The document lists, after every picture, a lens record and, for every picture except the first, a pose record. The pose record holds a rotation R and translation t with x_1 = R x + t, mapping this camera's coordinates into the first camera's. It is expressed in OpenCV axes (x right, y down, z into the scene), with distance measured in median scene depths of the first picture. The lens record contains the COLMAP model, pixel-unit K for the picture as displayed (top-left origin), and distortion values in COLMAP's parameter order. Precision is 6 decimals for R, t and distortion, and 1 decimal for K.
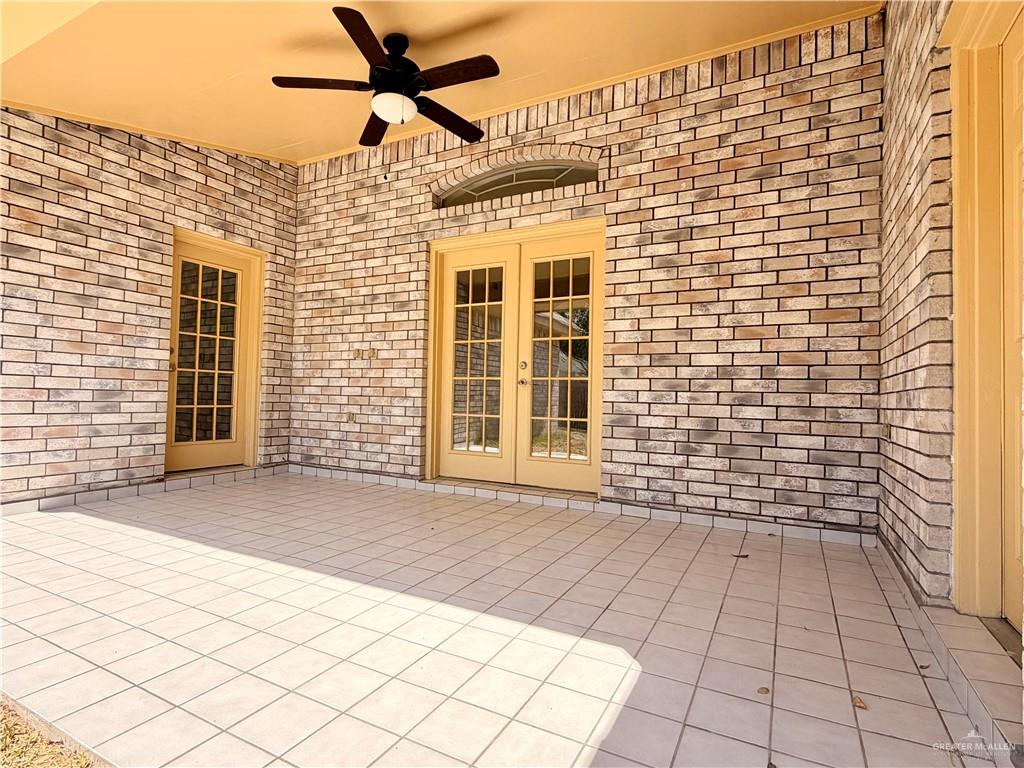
lens RADIAL K [[531.1, 0, 513.2], [0, 531.1, 380.5], [0, 0, 1]] dist [-0.009730, 0.007667]
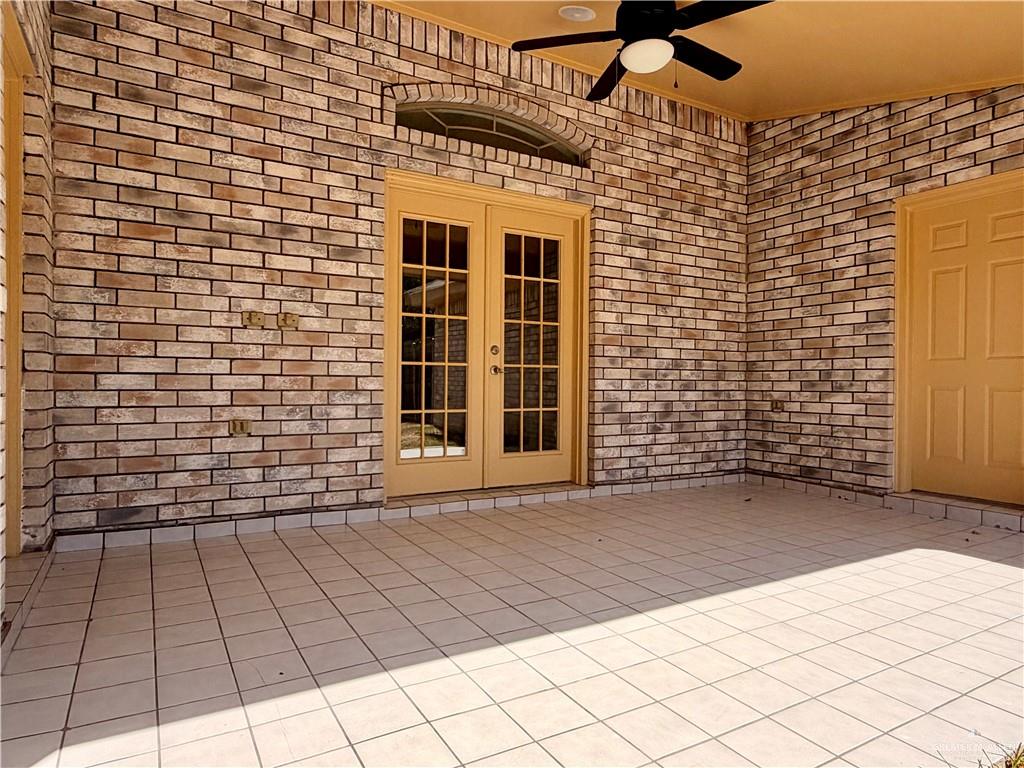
lens RADIAL K [[625.8, 0, 513.7], [0, 625.8, 384.1], [0, 0, 1]] dist [-0.000466, -0.004716]
pose [[0.524274, -0.018581, 0.851347, -0.934284], [-0.021347, 0.999161, 0.034952, -0.010845], [-0.851282, -0.036498, 0.523437, 0.495699]]
